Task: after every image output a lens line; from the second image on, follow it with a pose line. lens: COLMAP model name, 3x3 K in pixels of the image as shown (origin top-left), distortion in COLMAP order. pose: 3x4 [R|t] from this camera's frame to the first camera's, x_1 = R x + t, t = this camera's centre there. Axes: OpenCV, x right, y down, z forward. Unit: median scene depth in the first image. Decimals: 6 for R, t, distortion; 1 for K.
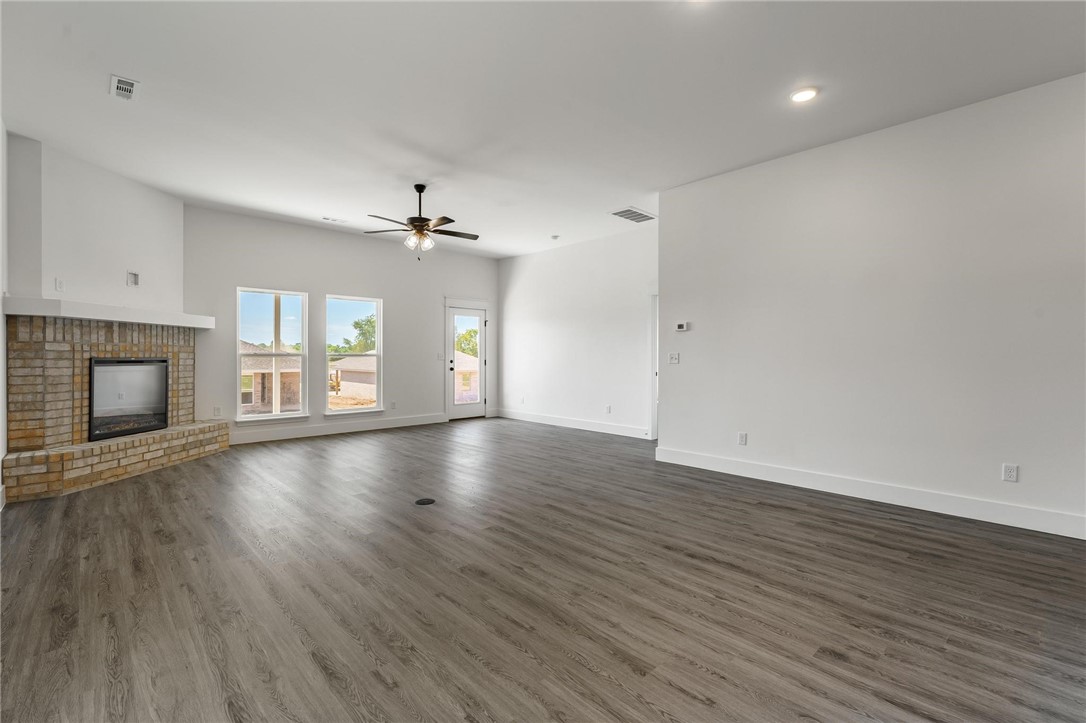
lens RADIAL K [[484.8, 0, 548.1], [0, 484.8, 354.3], [0, 0, 1]] dist [0.000270, -0.000037]
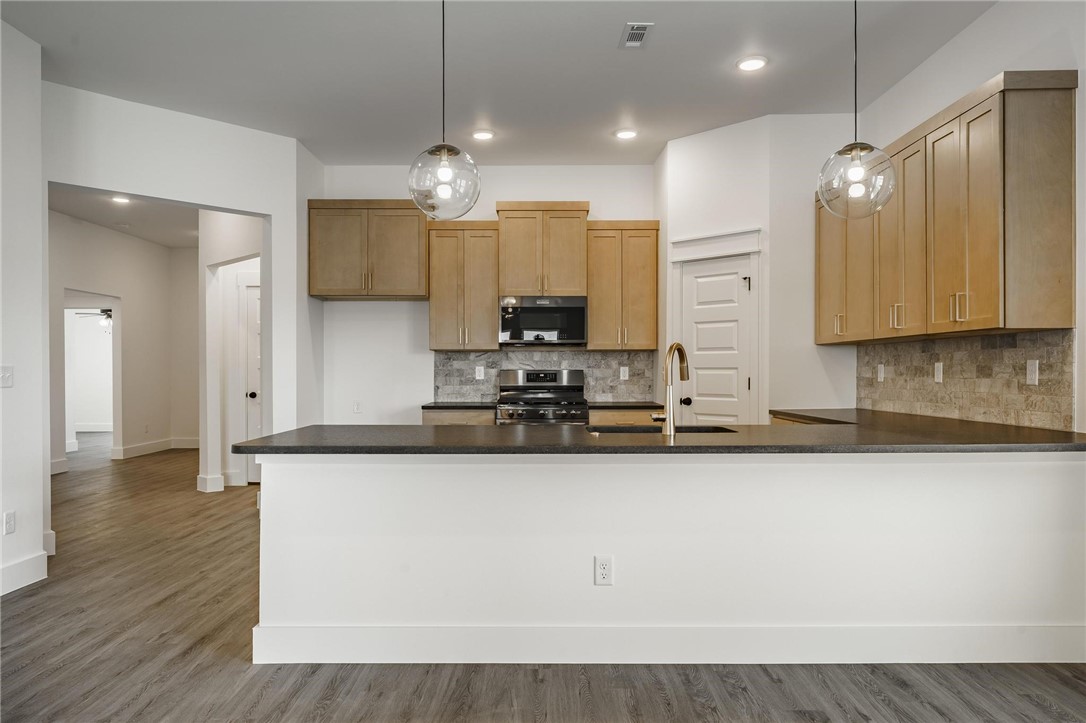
lens RADIAL K [[732.1, 0, 535.2], [0, 732.1, 371.0], [0, 0, 1]] dist [0.001362, -0.000913]
pose [[-0.719829, -0.002077, 0.694149, -0.089831], [-0.002987, 0.999996, -0.000106, 0.002001], [-0.694145, -0.002150, -0.719832, 0.707926]]
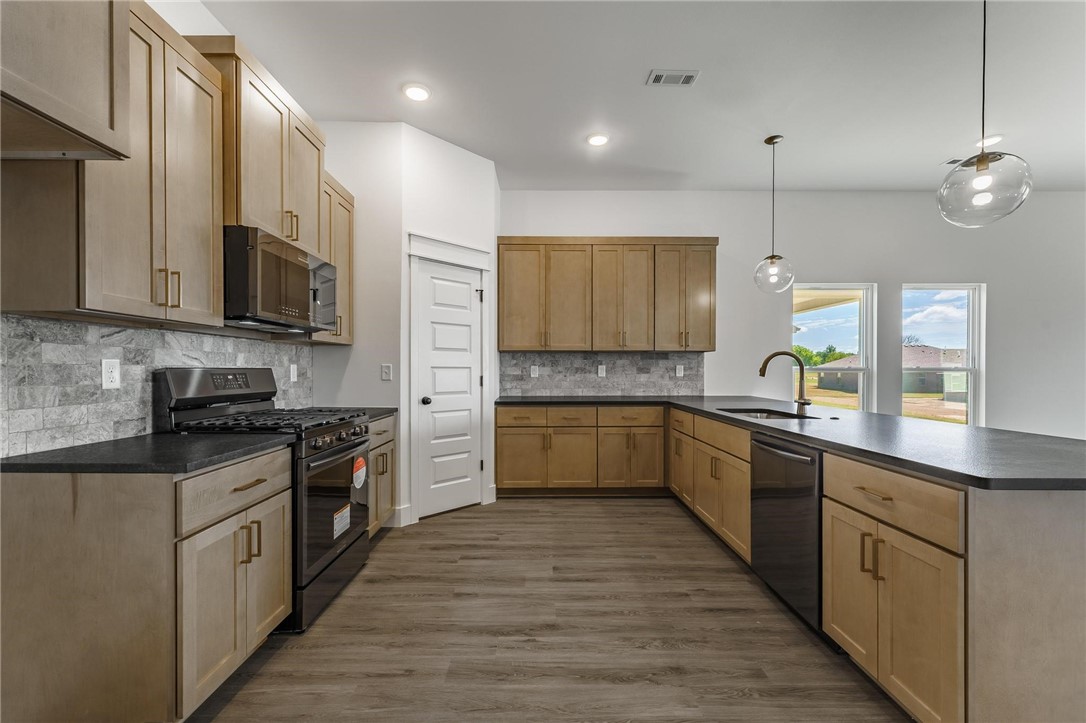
lens RADIAL K [[441.9, 0, 541.4], [0, 441.9, 373.3], [0, 0, 1]] dist [0.001531, 0.000039]
pose [[-0.688674, 0.002000, -0.725069, 1.063676], [-0.000721, 0.999994, 0.003443, 0.003819], [0.725071, 0.002894, -0.688668, 0.258370]]
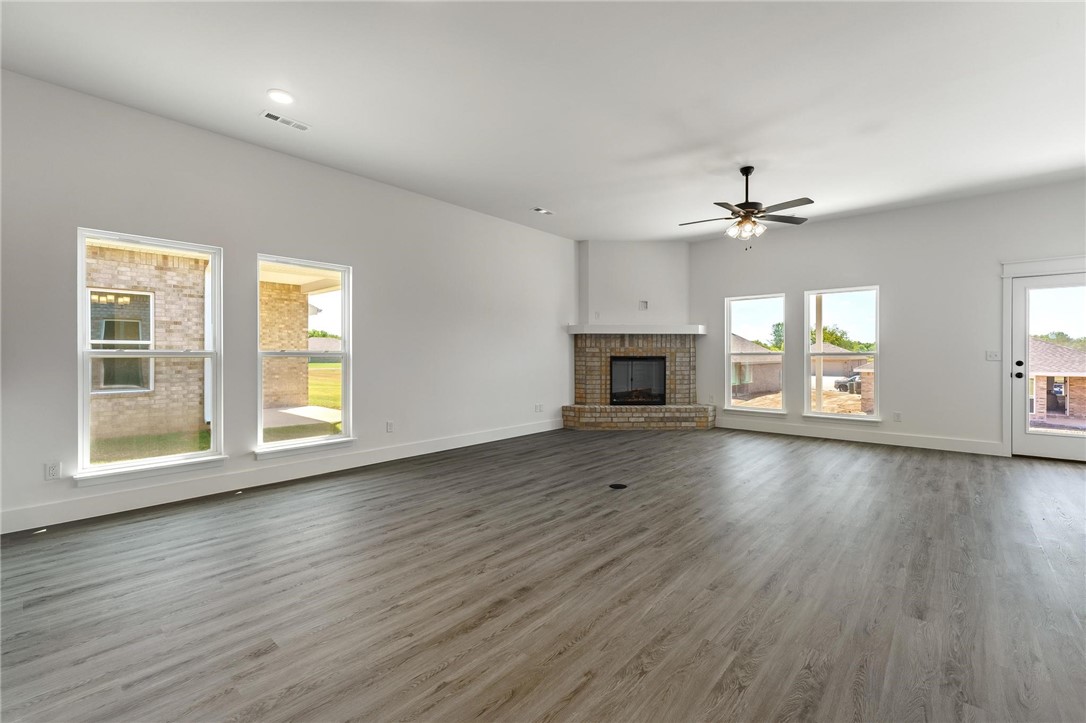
lens RADIAL K [[463.6, 0, 542.2], [0, 463.6, 355.5], [0, 0, 1]] dist [-0.000650, -0.000256]
pose [[0.081385, -0.000402, -0.996683, 0.695045], [0.004076, 0.999992, -0.000071, 0.004236], [0.996674, -0.004057, 0.081386, 0.655846]]
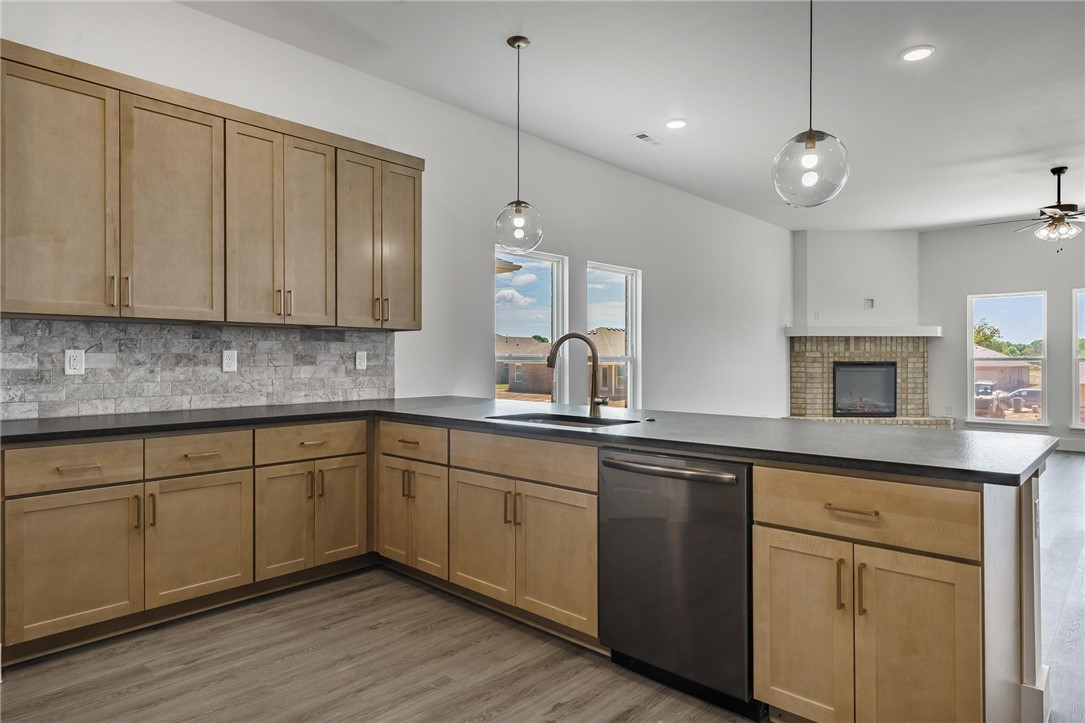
lens RADIAL K [[634.8, 0, 544.6], [0, 634.8, 360.6], [0, 0, 1]] dist [0.004653, 0.001039]
pose [[0.054746, -0.001111, -0.998500, 1.028512], [0.003048, 0.999995, -0.000946, 0.003637], [0.998496, -0.002991, 0.054749, -0.008315]]
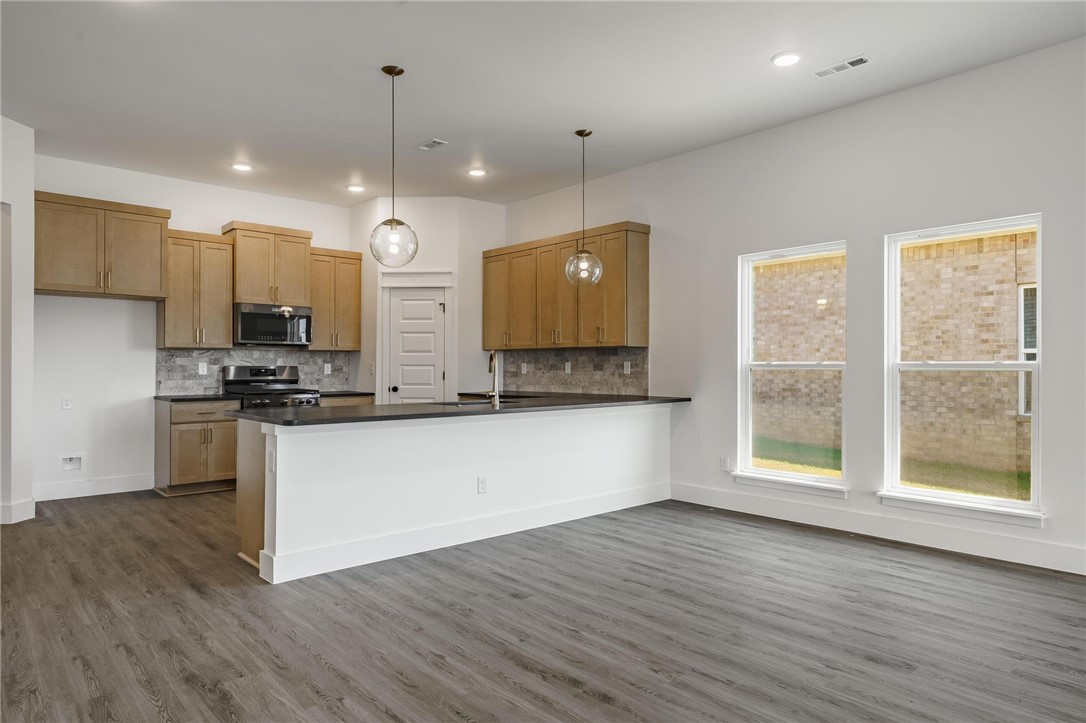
lens RADIAL K [[669.1, 0, 546.9], [0, 669.1, 362.9], [0, 0, 1]] dist [0.016348, 0.000674]
pose [[-0.999494, -0.002489, 0.031702, 0.199191], [-0.002772, 0.999957, -0.008883, 0.004291], [-0.031678, -0.008967, -0.999458, 1.223946]]
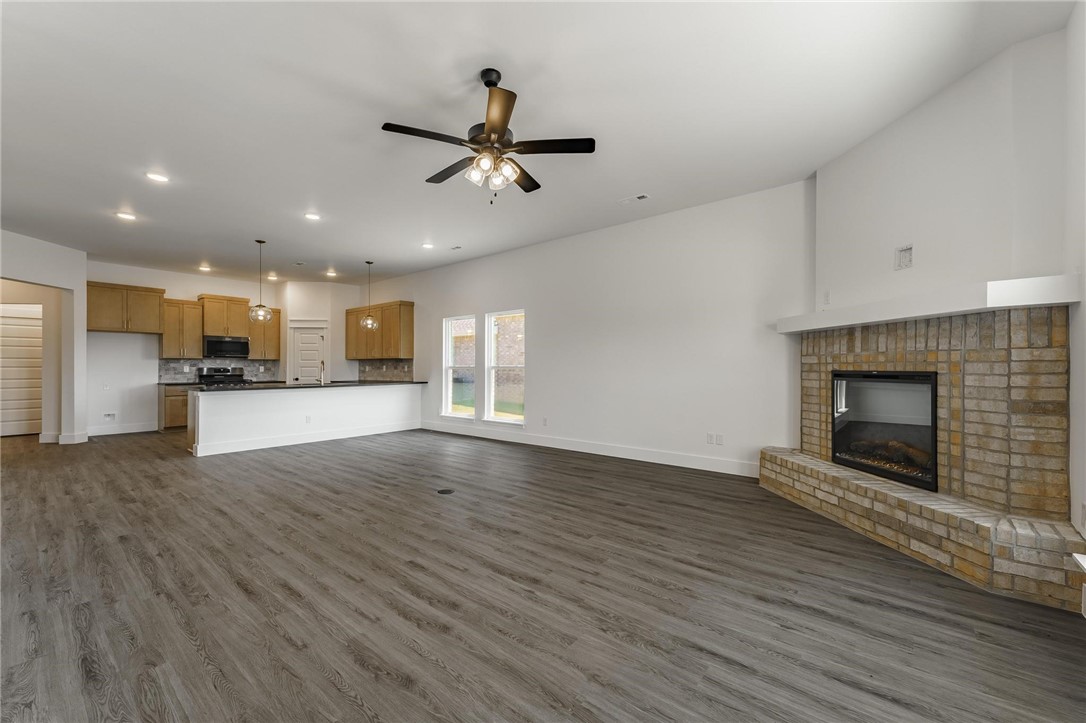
lens RADIAL K [[437.5, 0, 541.2], [0, 437.5, 367.4], [0, 0, 1]] dist [0.008201, 0.000054]
pose [[-0.993666, -0.001645, -0.112363, -0.320352], [-0.001153, 0.999989, -0.004445, 0.005760], [0.112369, -0.004287, -0.993657, 1.841659]]
